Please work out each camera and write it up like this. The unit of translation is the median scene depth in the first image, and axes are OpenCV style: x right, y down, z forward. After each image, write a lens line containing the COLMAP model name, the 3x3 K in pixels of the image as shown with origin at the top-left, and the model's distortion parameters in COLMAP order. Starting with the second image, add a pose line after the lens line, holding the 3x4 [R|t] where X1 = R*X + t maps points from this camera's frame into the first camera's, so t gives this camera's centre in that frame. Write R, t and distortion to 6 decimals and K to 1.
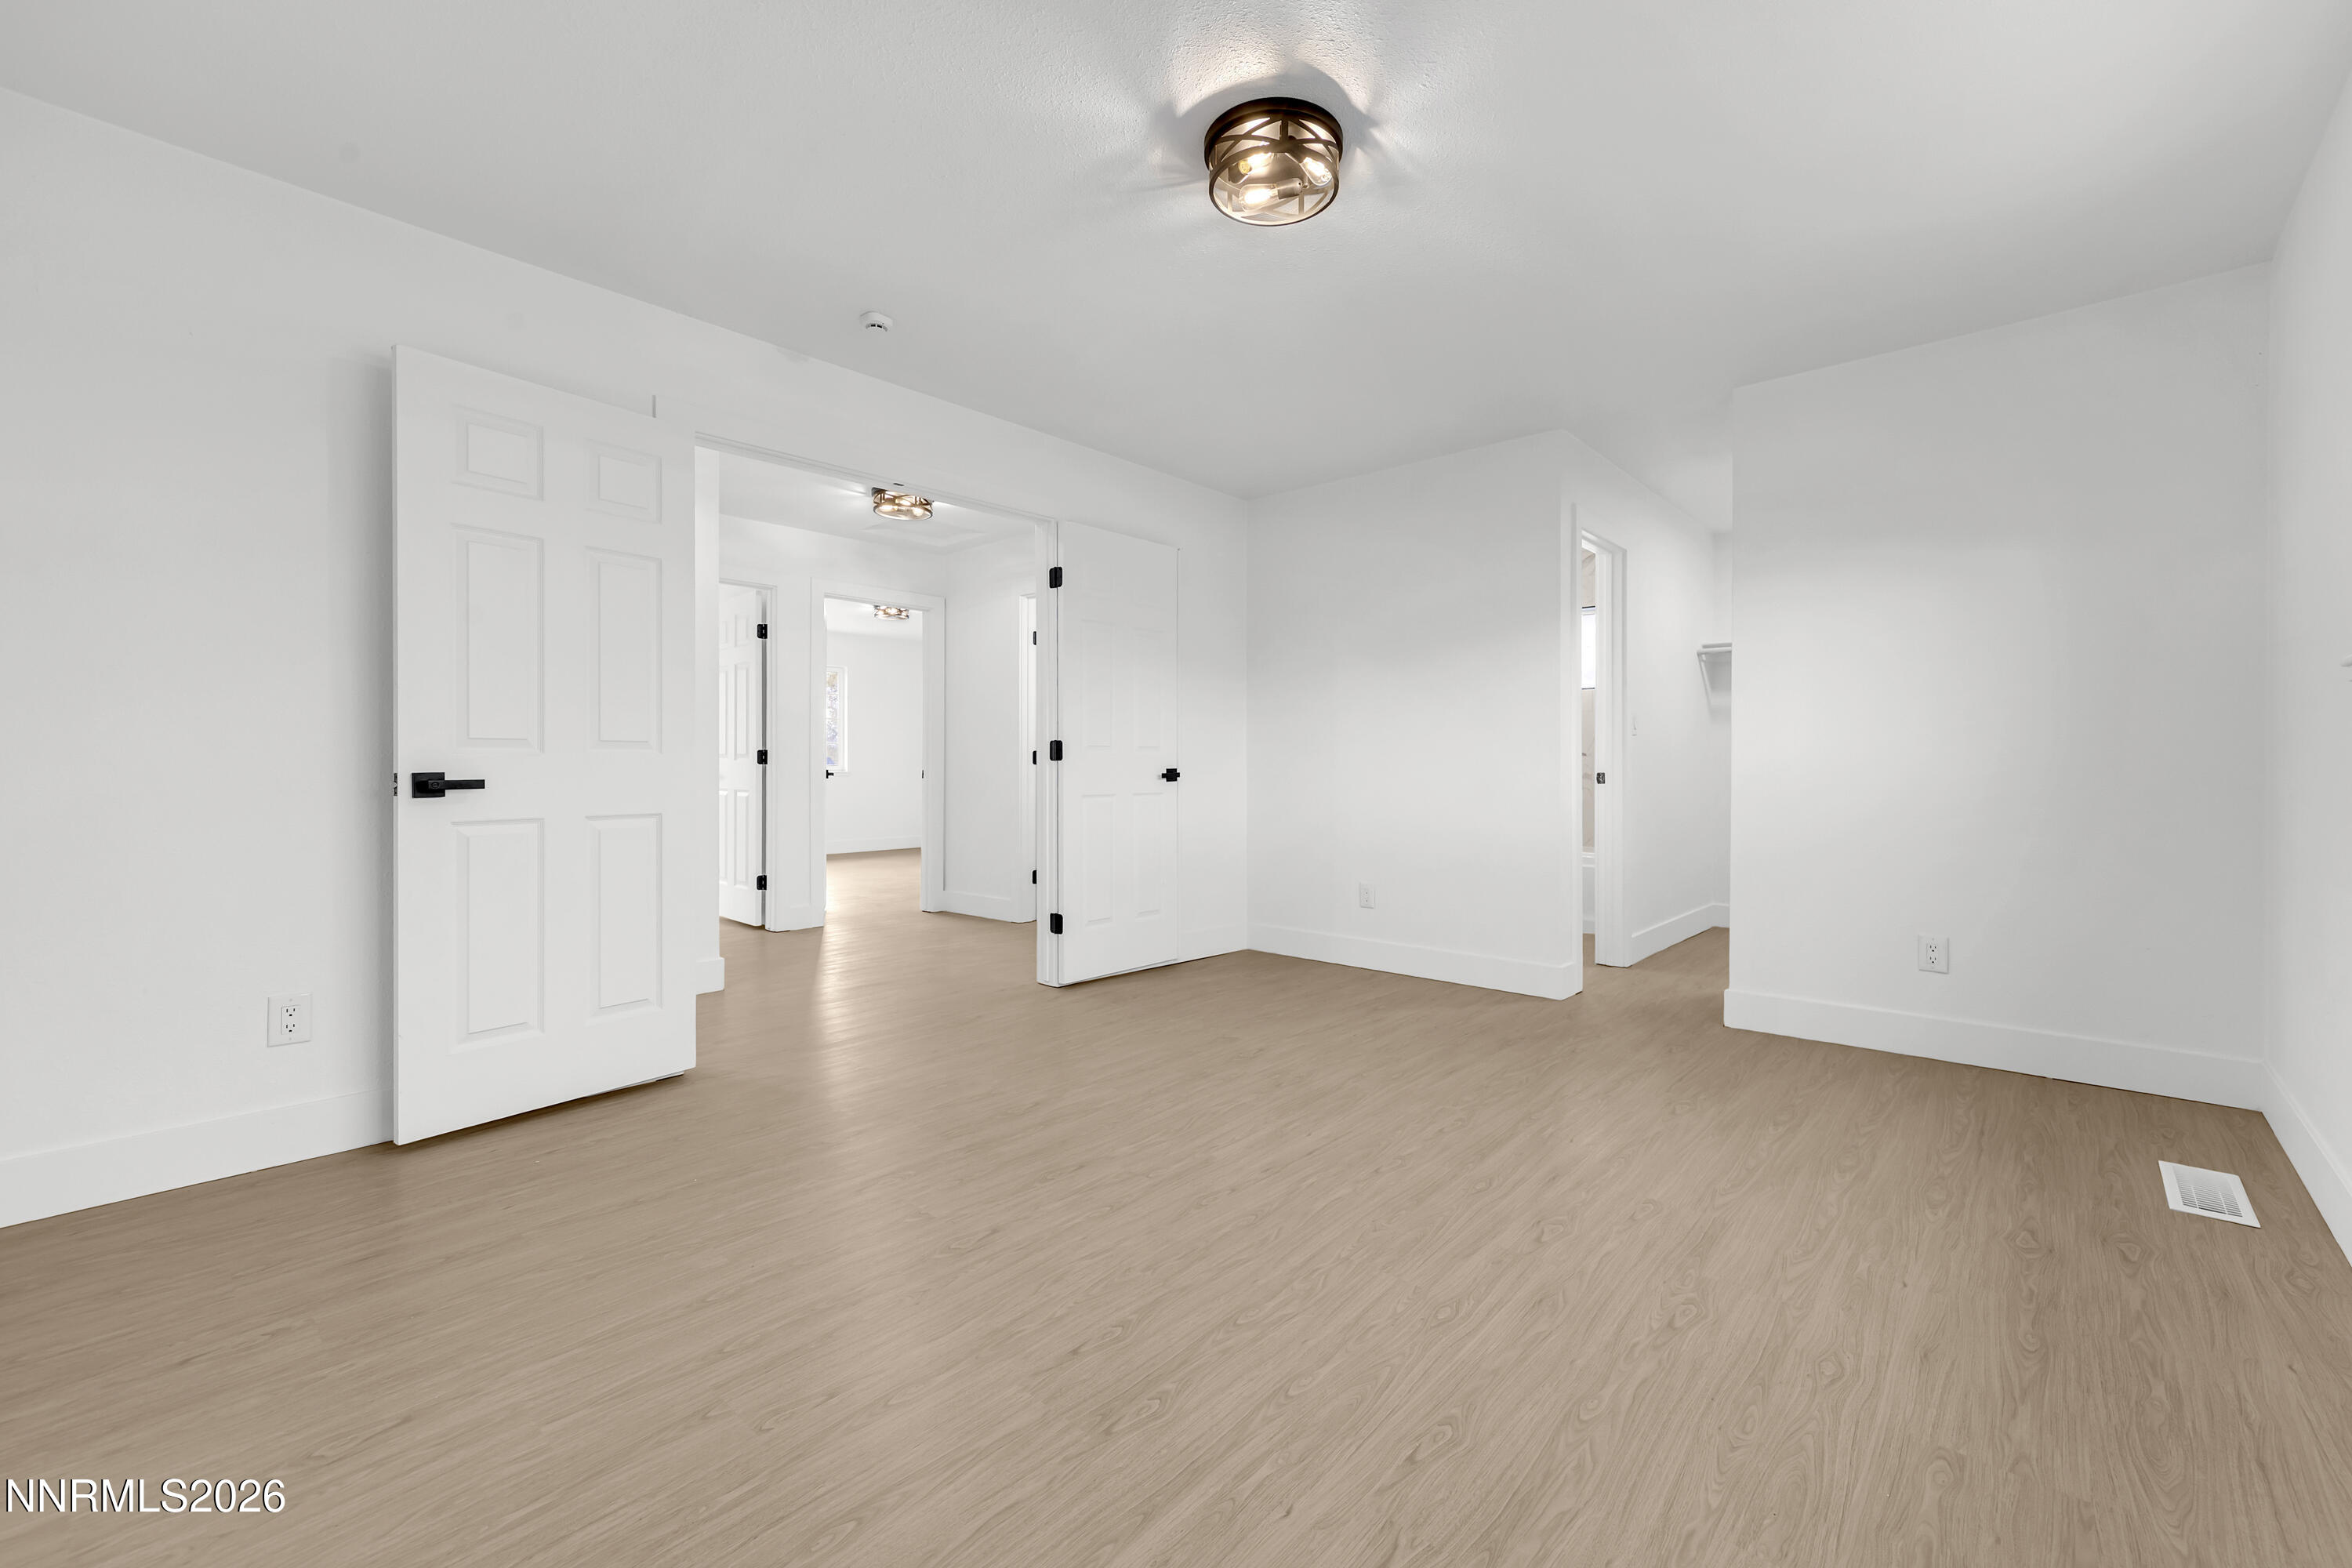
lens RADIAL K [[1010.2, 0, 1197.6], [0, 1010.2, 761.5], [0, 0, 1]] dist [0.001536, -0.000312]
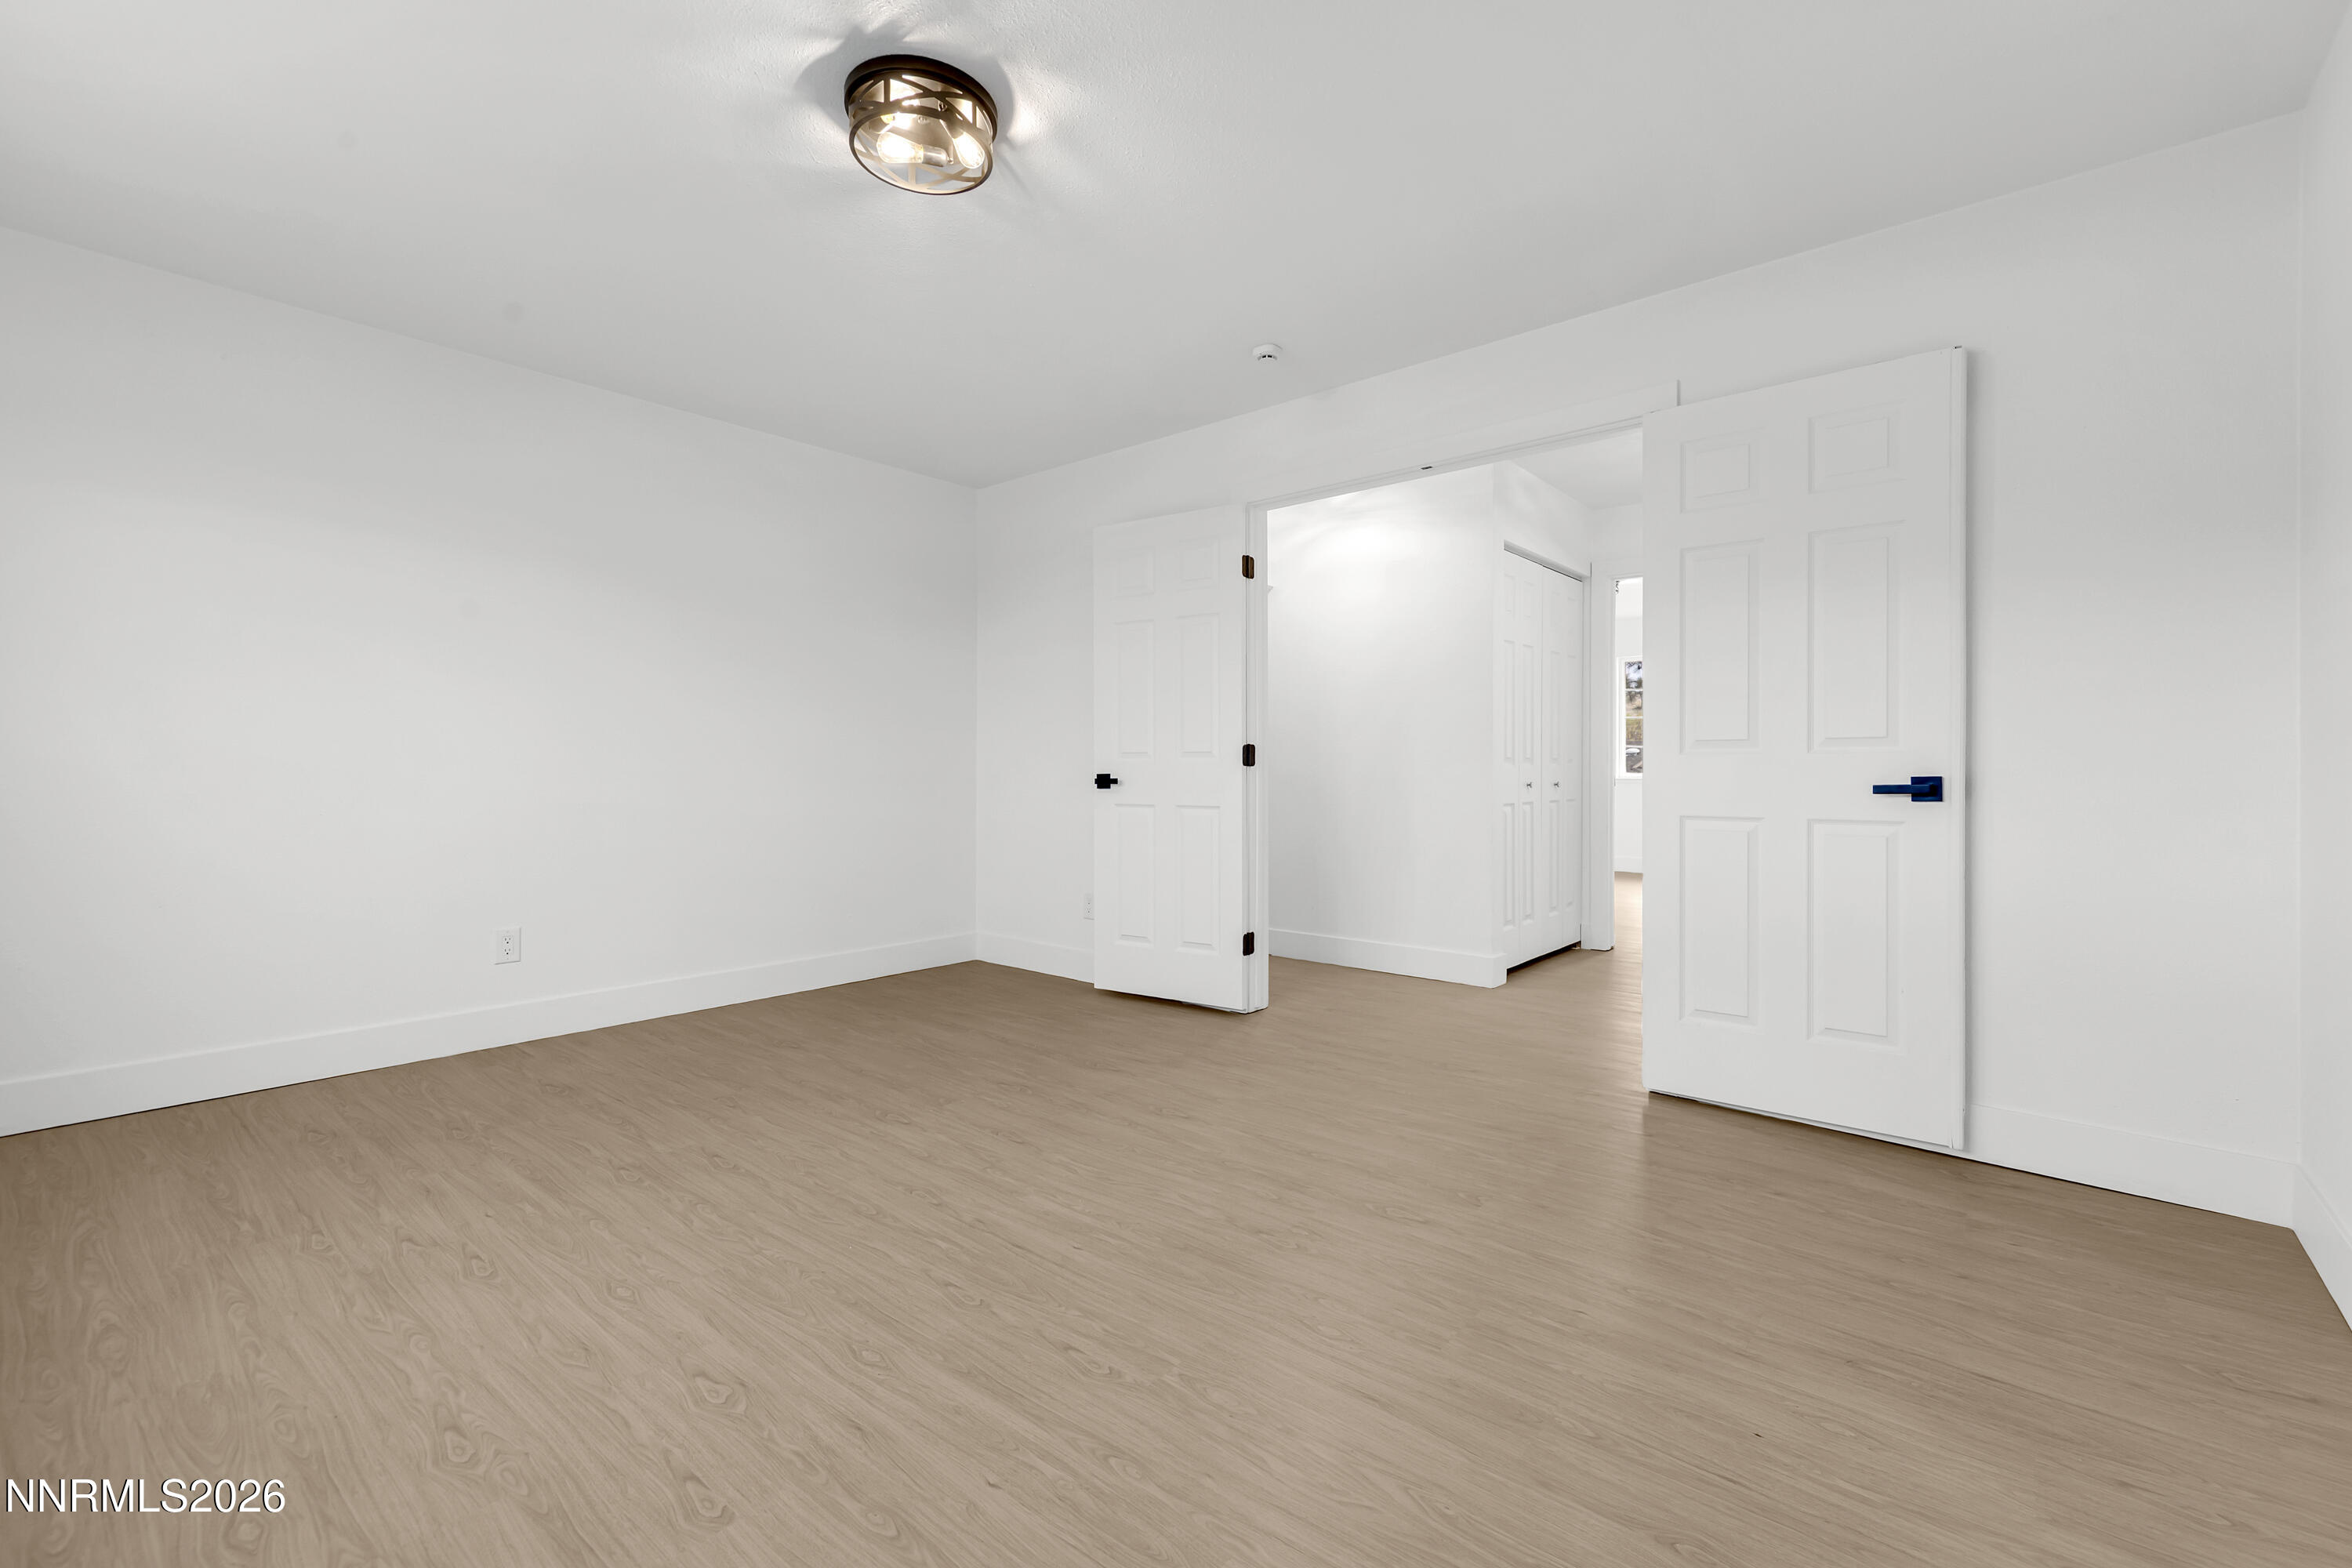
lens RADIAL K [[1010.2, 0, 1197.6], [0, 1010.2, 761.5], [0, 0, 1]] dist [0.001536, -0.000312]
pose [[0.001209, -0.005080, -0.999986, 1.168642], [0.001992, 0.999985, -0.005077, -0.001665], [0.999997, -0.001985, 0.001219, 1.433764]]
